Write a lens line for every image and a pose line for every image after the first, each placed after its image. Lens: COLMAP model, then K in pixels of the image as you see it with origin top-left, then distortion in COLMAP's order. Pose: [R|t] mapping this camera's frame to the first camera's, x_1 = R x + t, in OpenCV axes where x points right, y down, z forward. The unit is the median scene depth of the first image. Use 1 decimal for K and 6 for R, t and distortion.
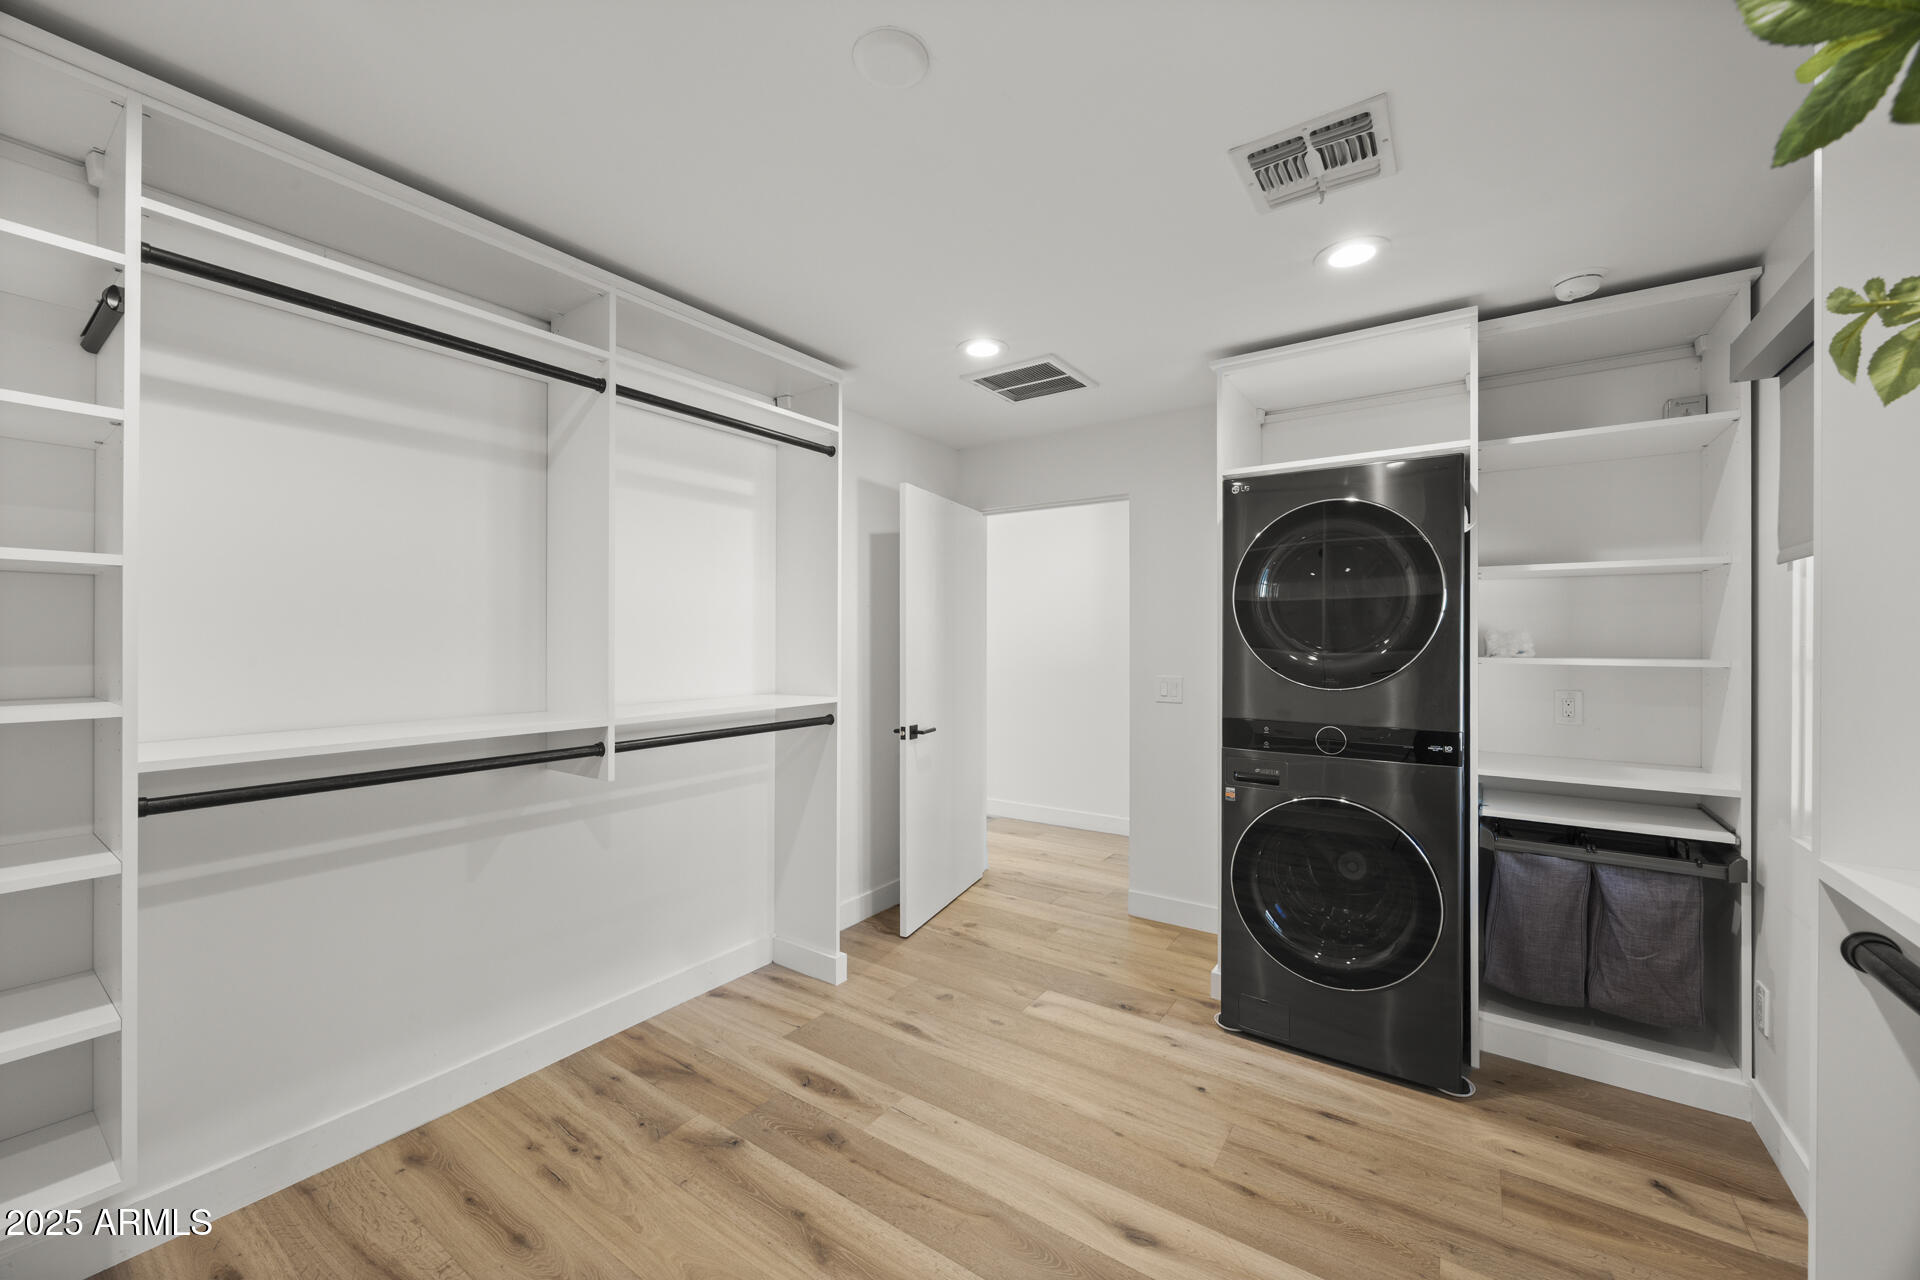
lens RADIAL K [[740.6, 0, 965.3], [0, 740.6, 642.9], [0, 0, 1]] dist [0.000117, -0.000510]
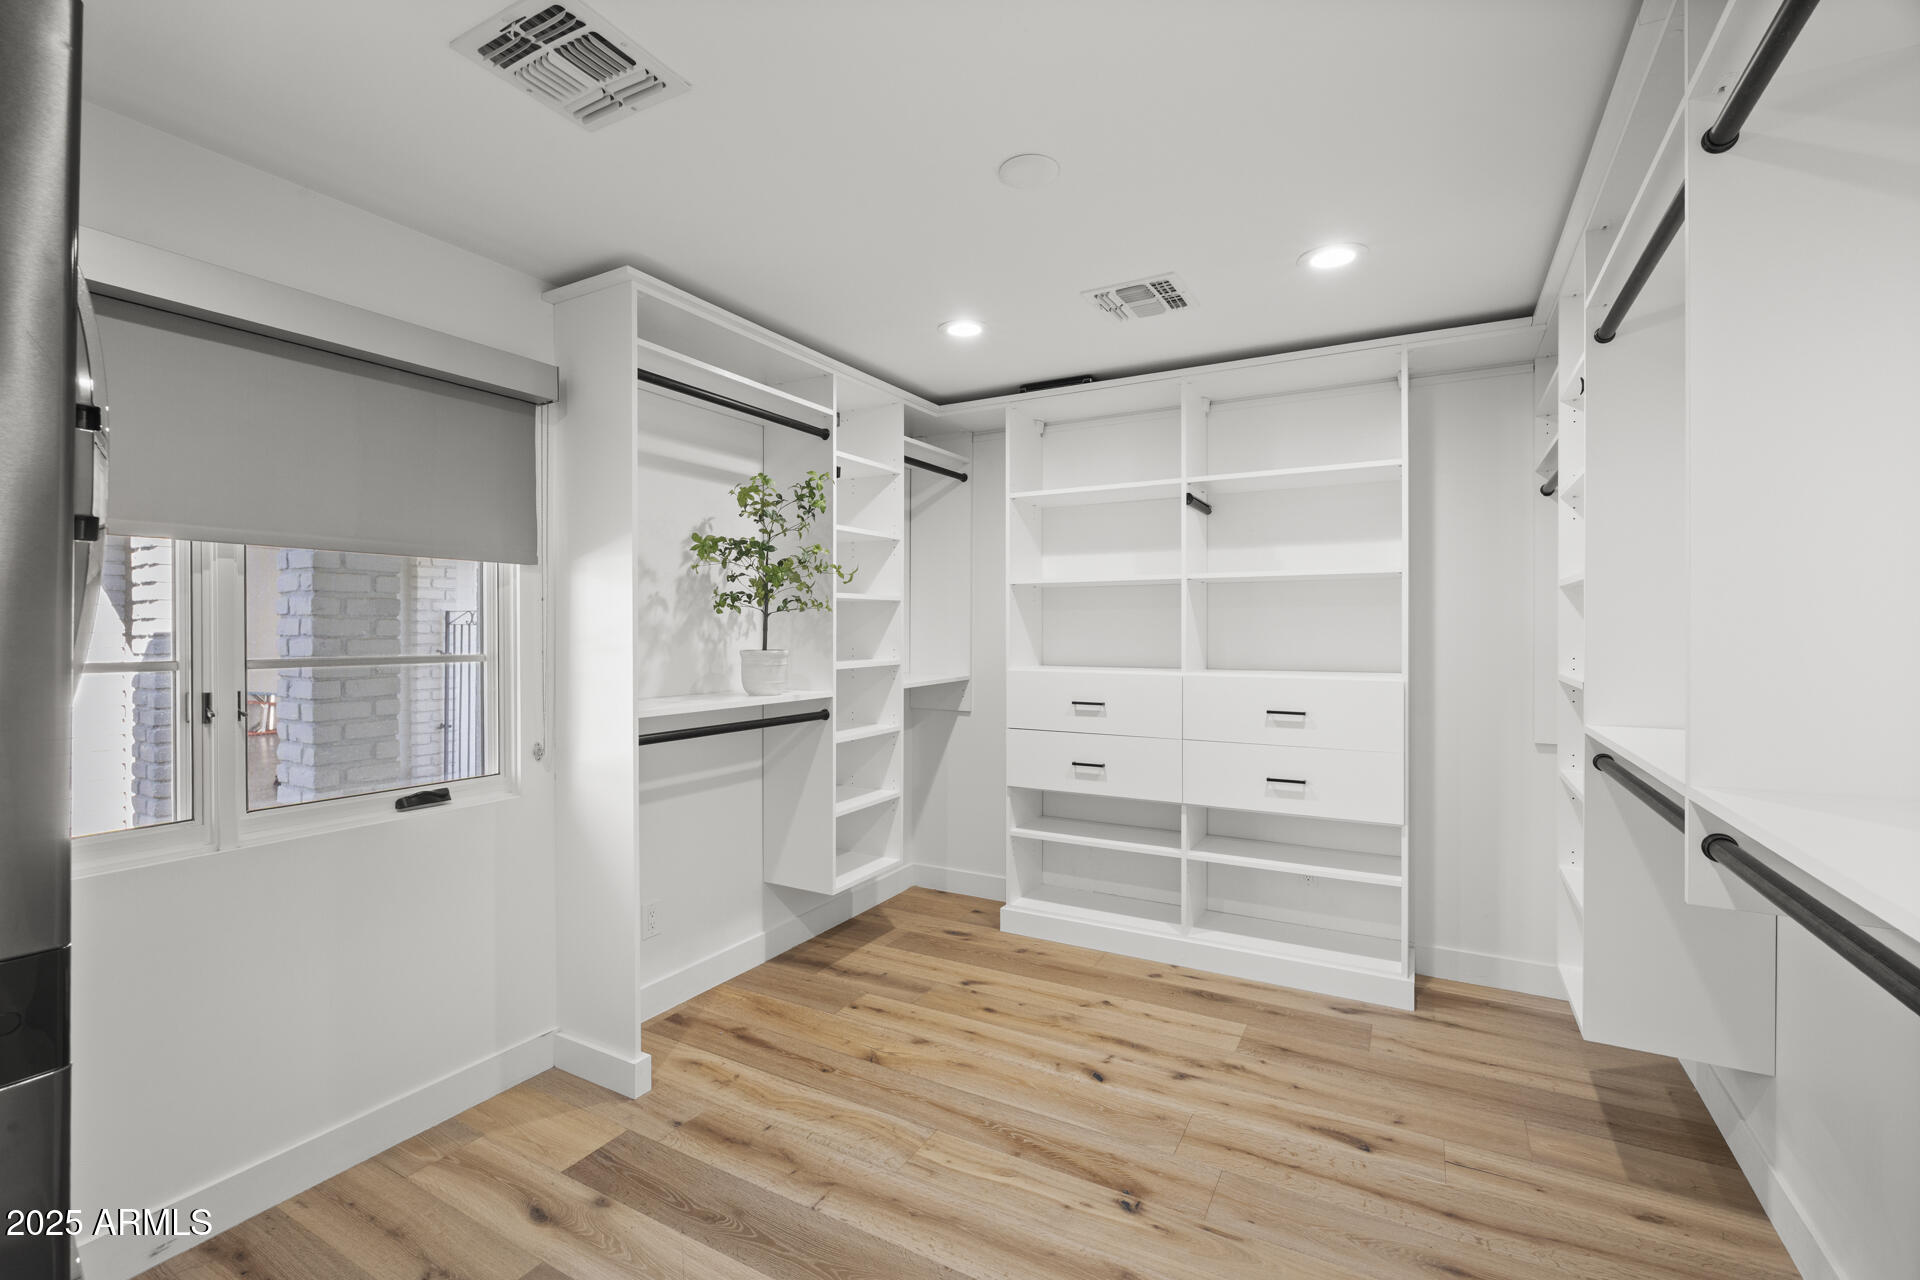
lens RADIAL K [[854.7, 0, 953.0], [0, 854.7, 632.1], [0, 0, 1]] dist [-0.002903, 0.000314]
pose [[0.996860, -0.002853, 0.079135, -0.165309], [0.003323, 0.999978, -0.005801, 0.002511], [-0.079117, 0.006045, 0.996847, -0.227629]]
